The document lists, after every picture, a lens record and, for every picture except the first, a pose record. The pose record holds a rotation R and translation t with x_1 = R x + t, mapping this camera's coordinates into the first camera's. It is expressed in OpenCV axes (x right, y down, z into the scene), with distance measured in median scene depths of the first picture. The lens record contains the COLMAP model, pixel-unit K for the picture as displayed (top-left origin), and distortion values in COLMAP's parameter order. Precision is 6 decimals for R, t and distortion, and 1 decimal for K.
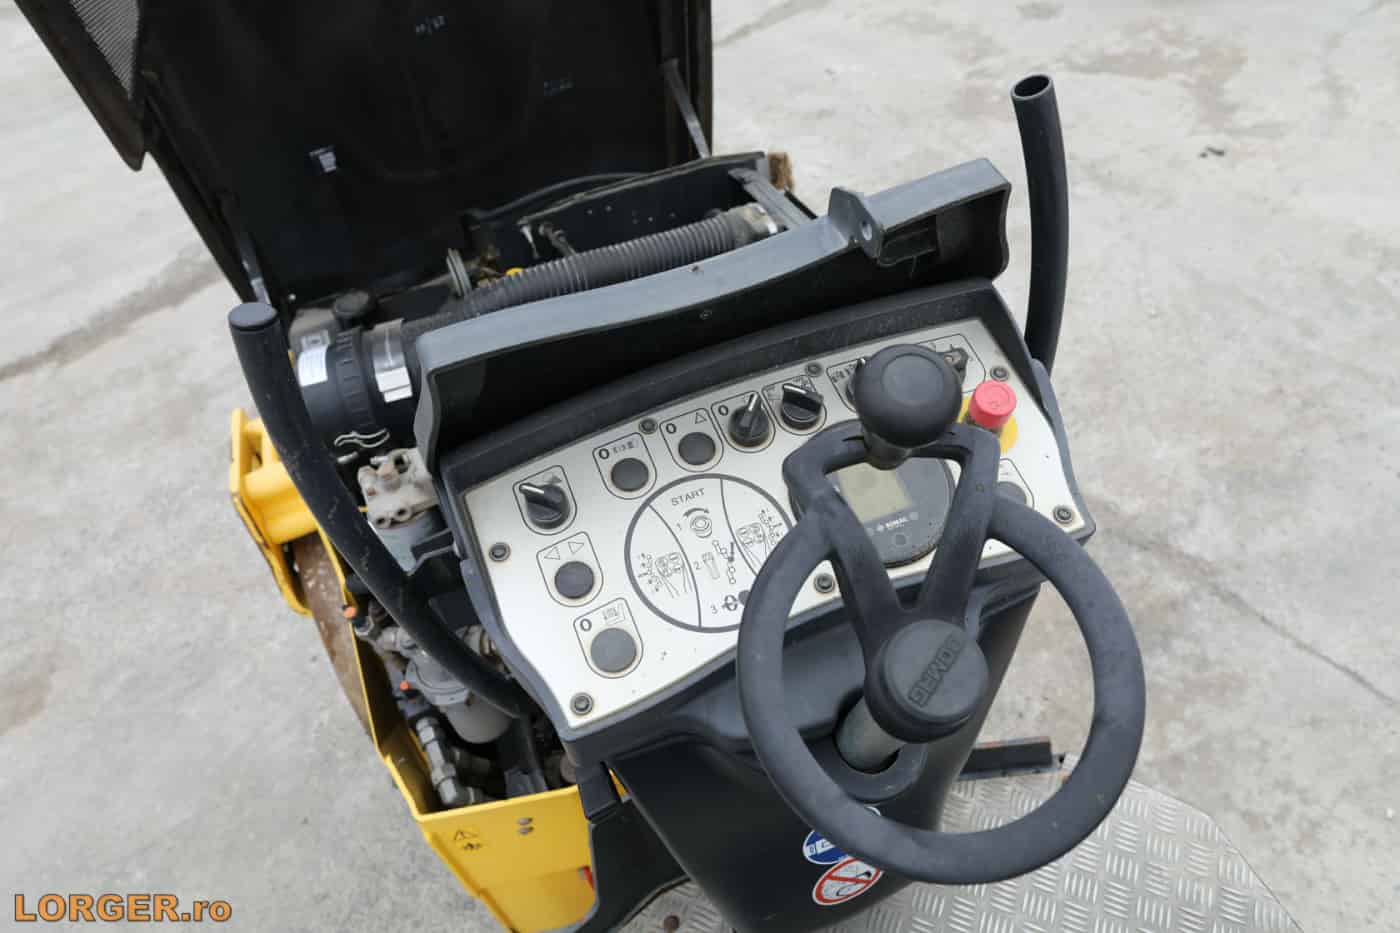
lens RADIAL K [[954.9, 0, 700.0], [0, 954.9, 466.5], [0, 0, 1]] dist [-0.059242, 0.060927]
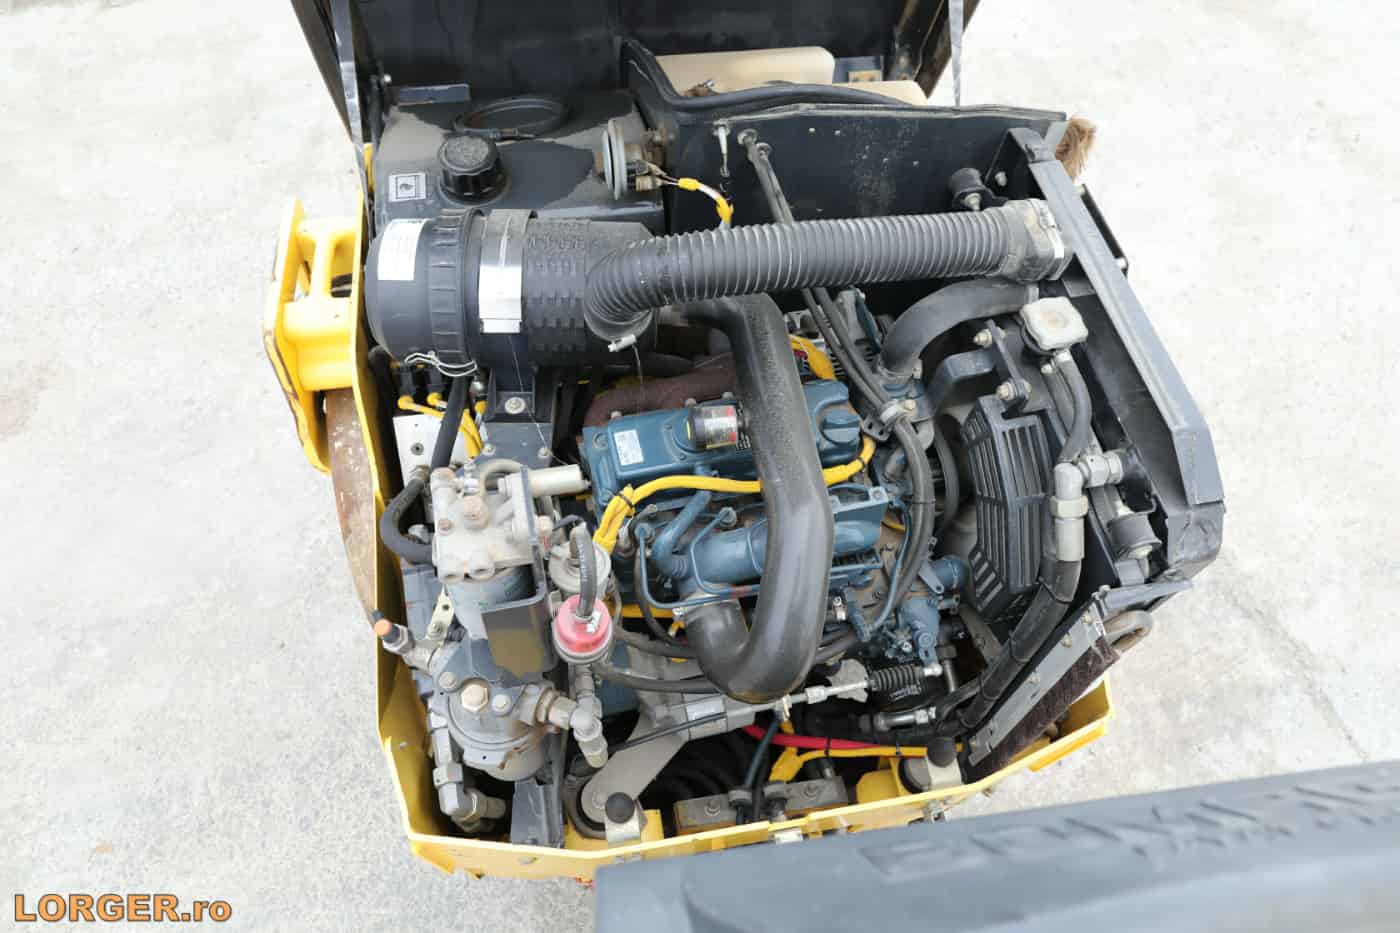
lens RADIAL K [[954.9, 0, 700.0], [0, 954.9, 466.5], [0, 0, 1]] dist [-0.059242, 0.060927]
pose [[0.957825, 0.286617, 0.020557, -0.140703], [-0.283287, 0.929860, 0.234752, -0.176979], [0.048169, -0.230675, 0.971838, 0.236972]]
